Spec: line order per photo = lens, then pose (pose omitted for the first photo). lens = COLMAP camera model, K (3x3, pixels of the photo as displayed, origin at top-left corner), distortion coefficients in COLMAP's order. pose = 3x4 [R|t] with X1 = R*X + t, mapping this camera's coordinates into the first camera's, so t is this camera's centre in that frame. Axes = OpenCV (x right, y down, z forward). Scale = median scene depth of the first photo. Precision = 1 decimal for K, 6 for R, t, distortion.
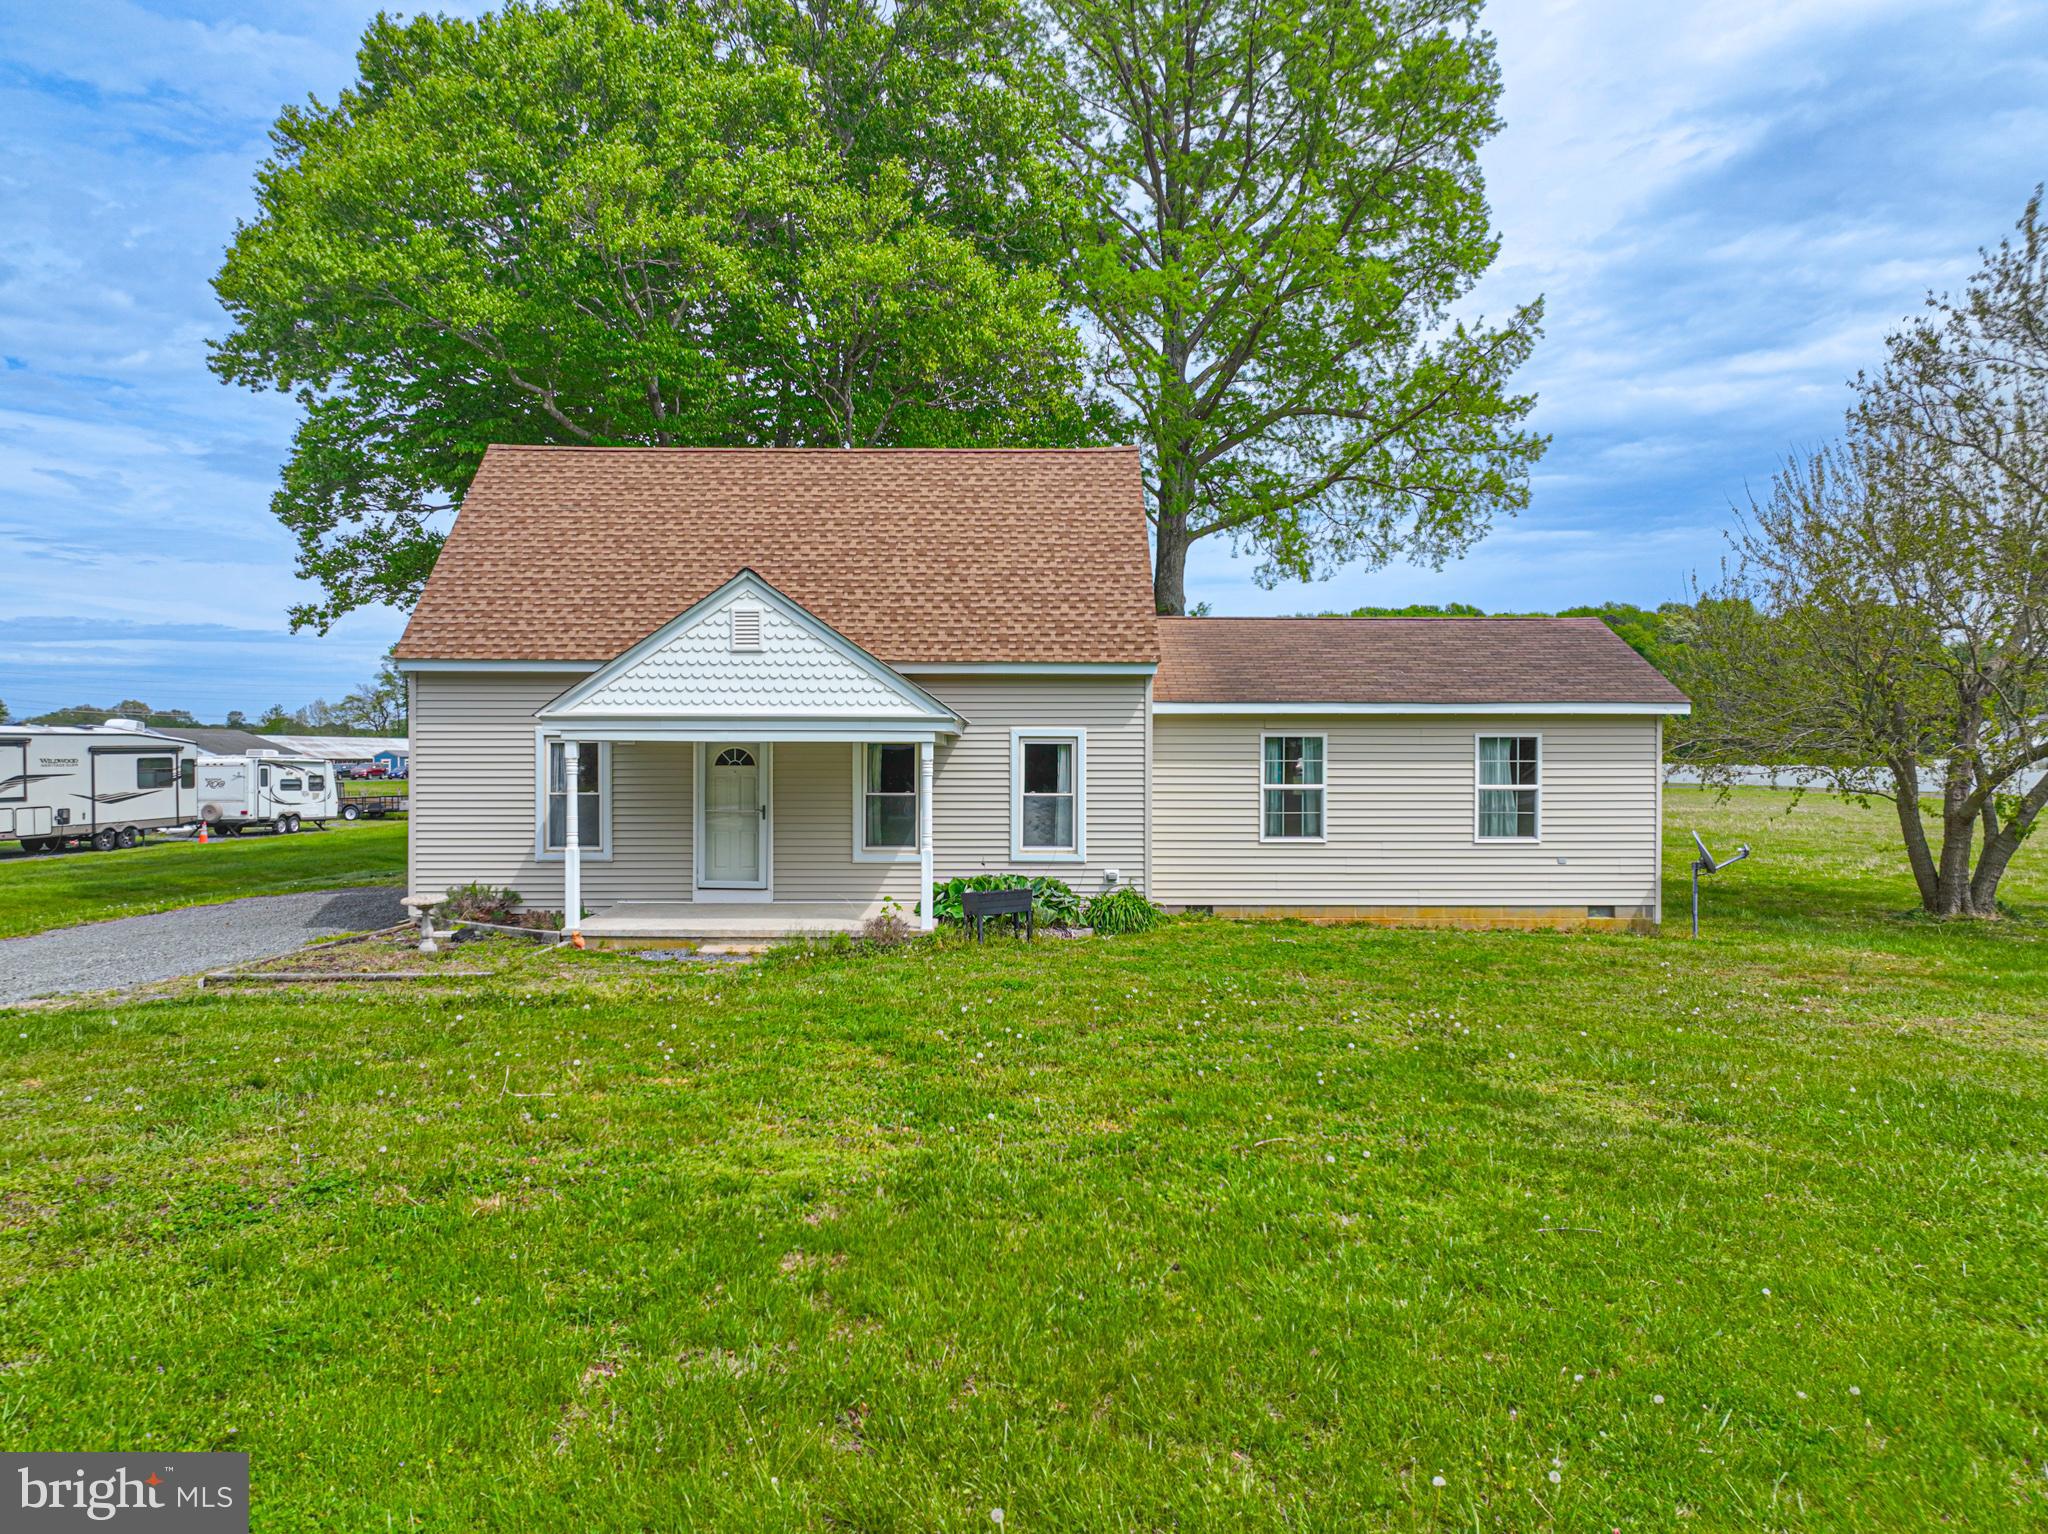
lens RADIAL K [[1456.9, 0, 1034.7], [0, 1456.9, 755.5], [0, 0, 1]] dist [-0.001287, 0.018708]
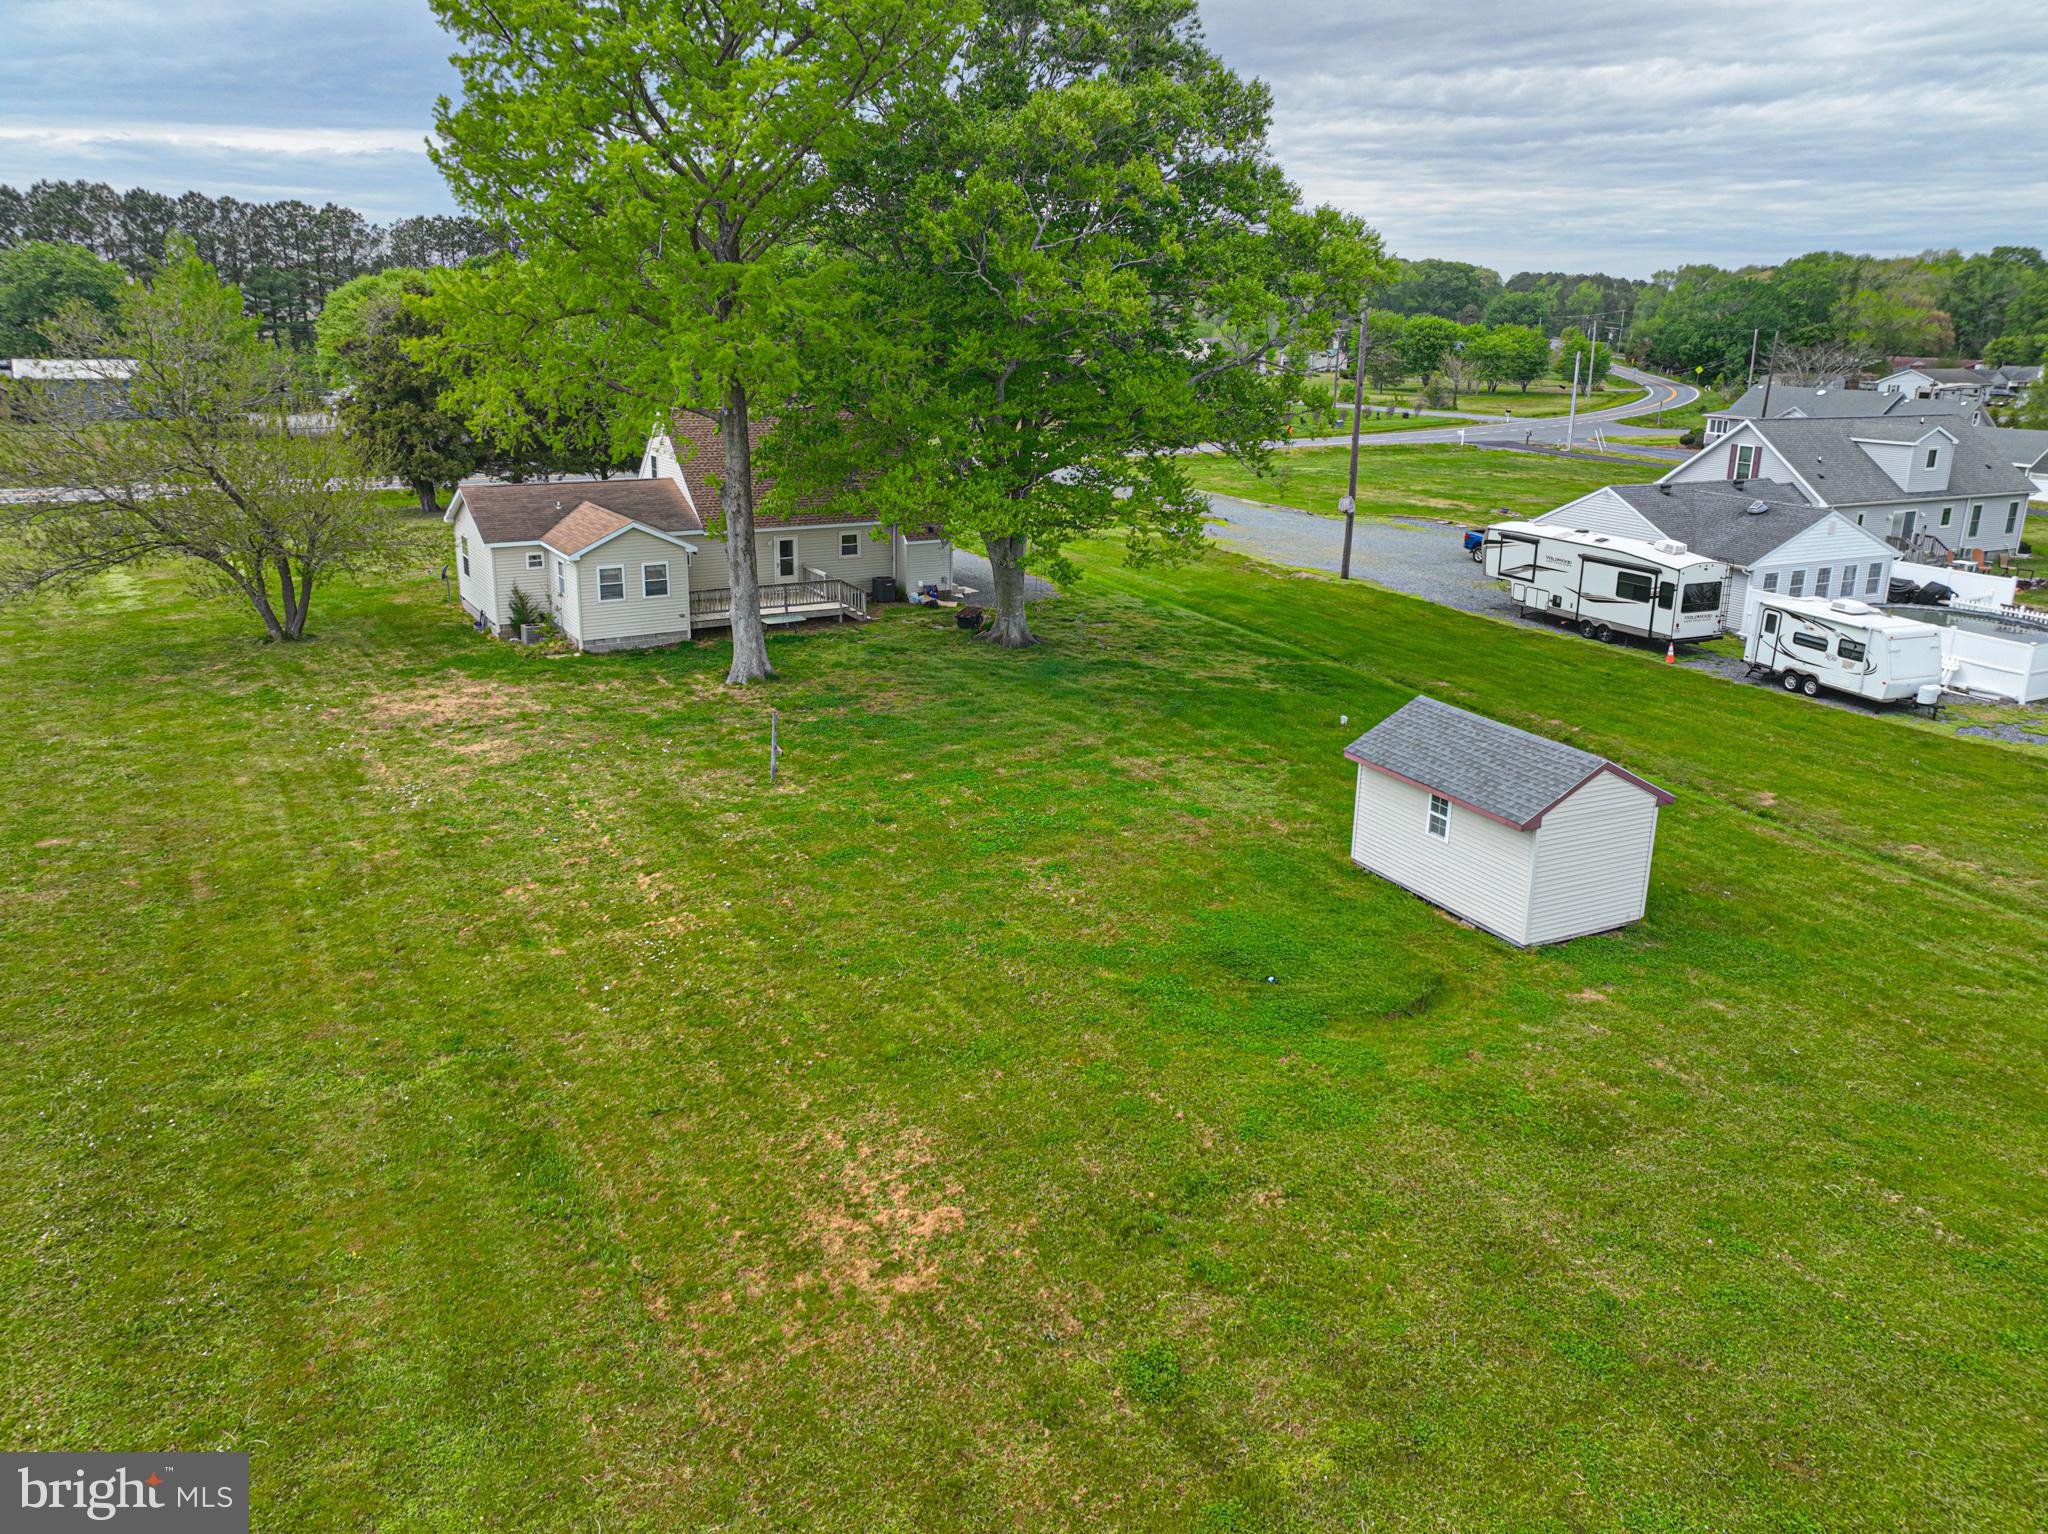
lens RADIAL K [[1456.9, 0, 1008.3], [0, 1456.9, 737.5], [0, 0, 1]] dist [-0.001287, 0.018708]
pose [[-0.865015, 0.129484, -0.484750, 0.883835], [-0.016642, 0.958192, 0.285643, -0.419287], [0.501469, 0.255153, -0.826696, 3.676786]]
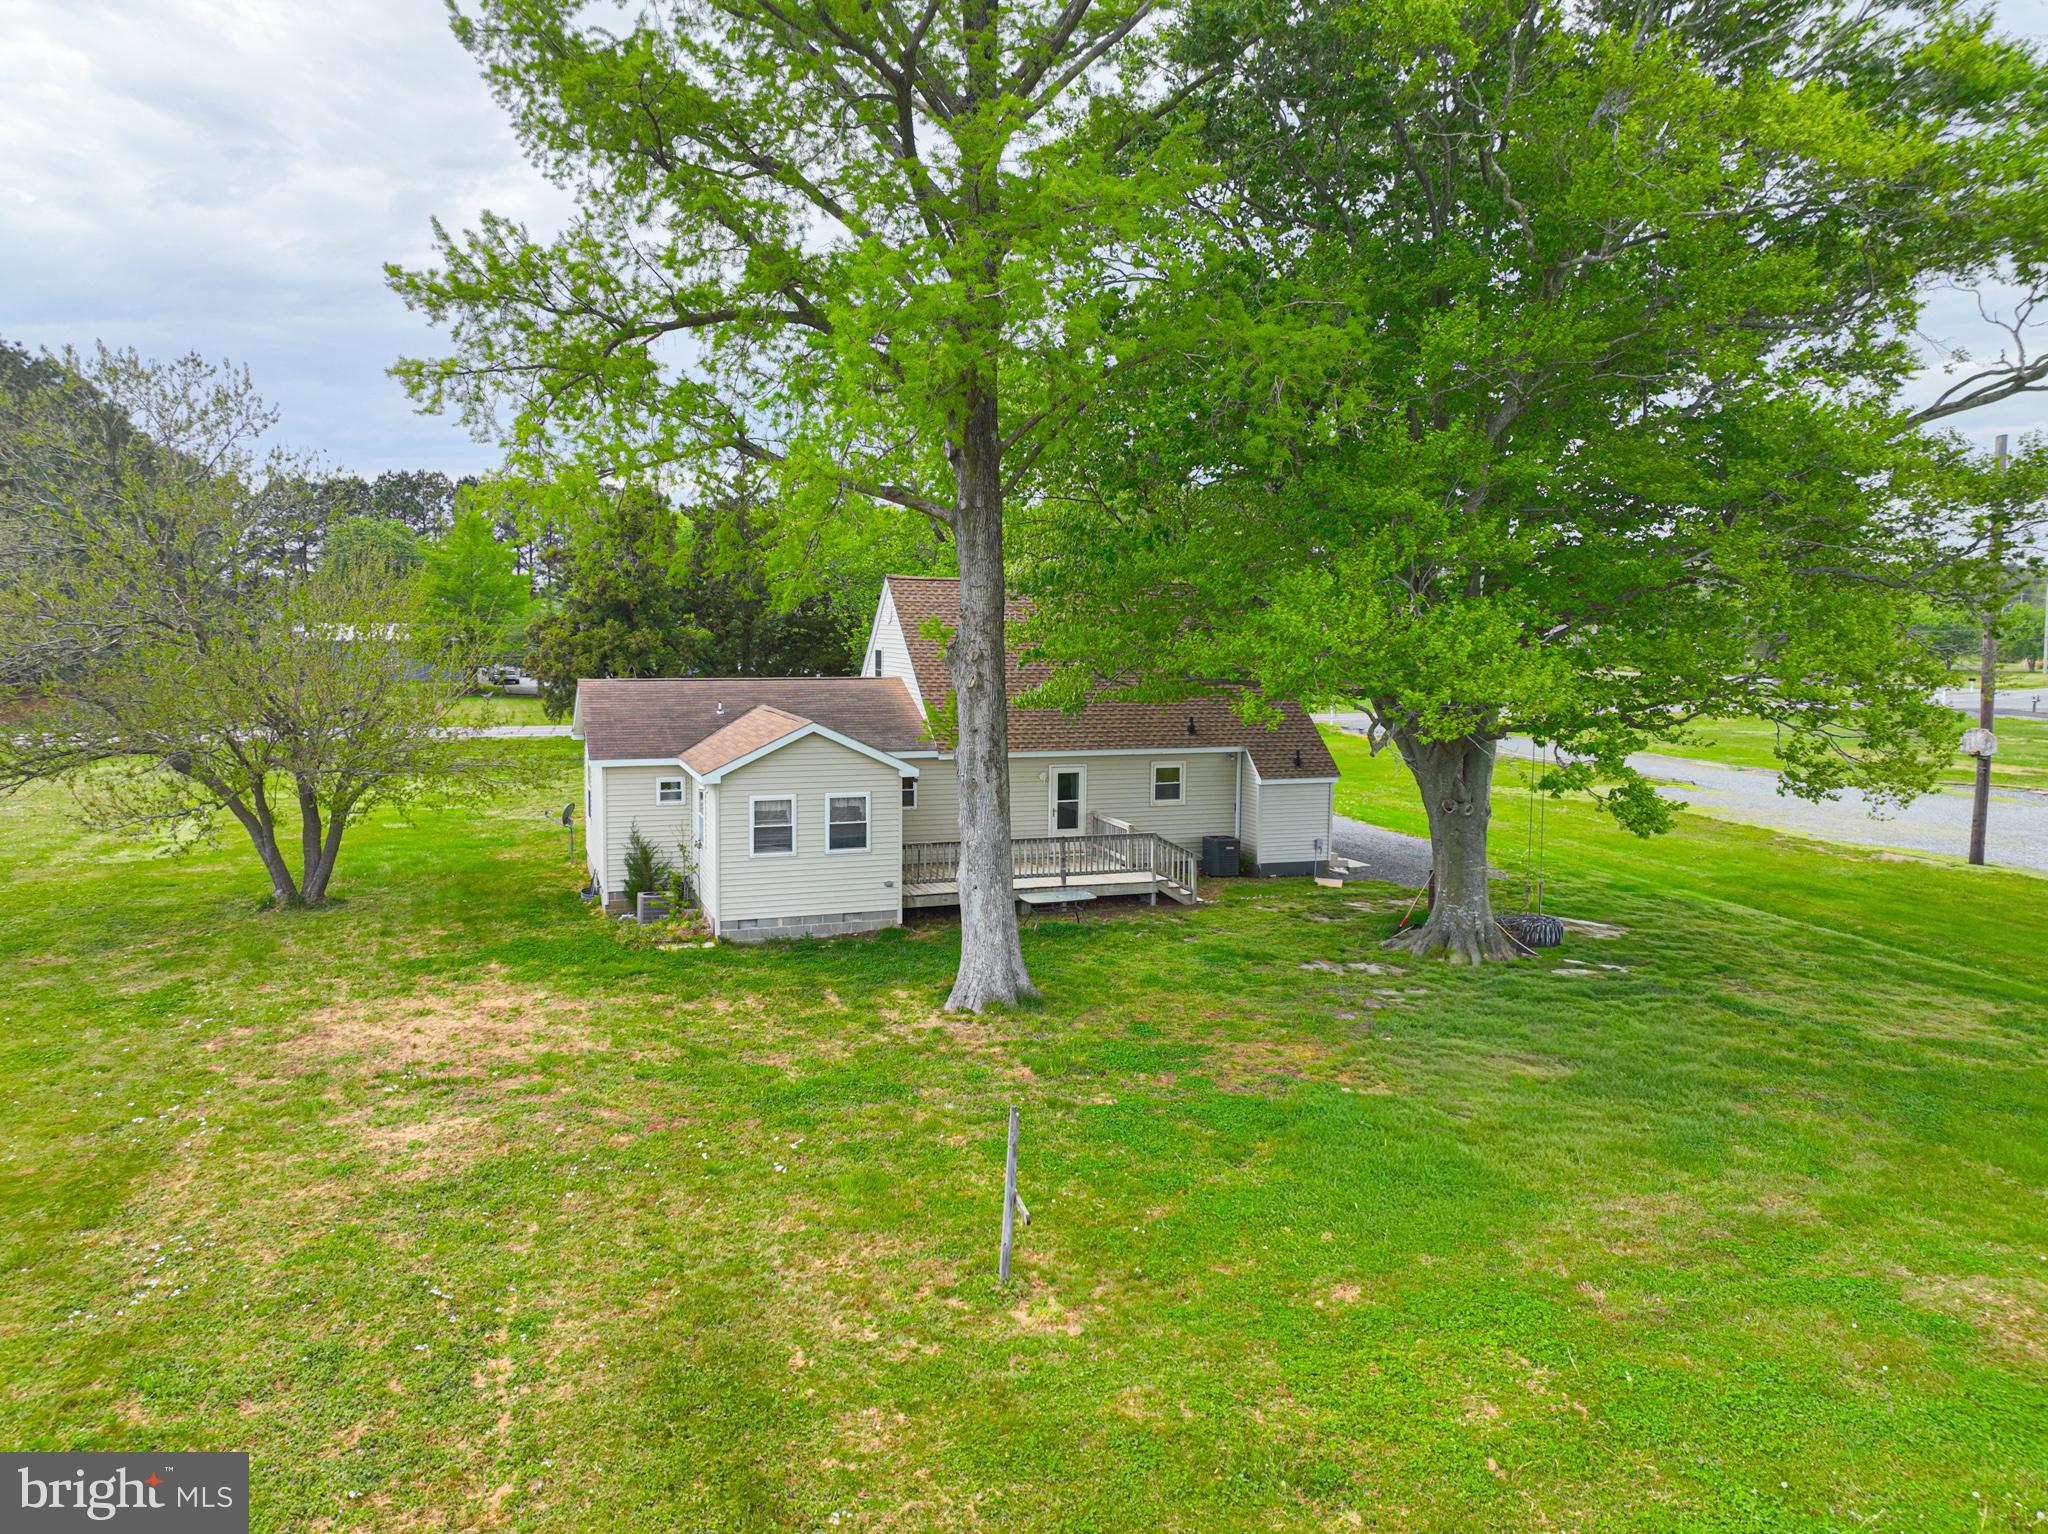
lens RADIAL K [[1456.9, 0, 984.8], [0, 1456.9, 713.8], [0, 0, 1]] dist [-0.001287, 0.018708]
pose [[-0.951446, 0.018710, -0.307245, 0.516087], [-0.003874, 0.997344, 0.072732, -0.194894], [0.307790, 0.070391, -0.948847, 2.768957]]
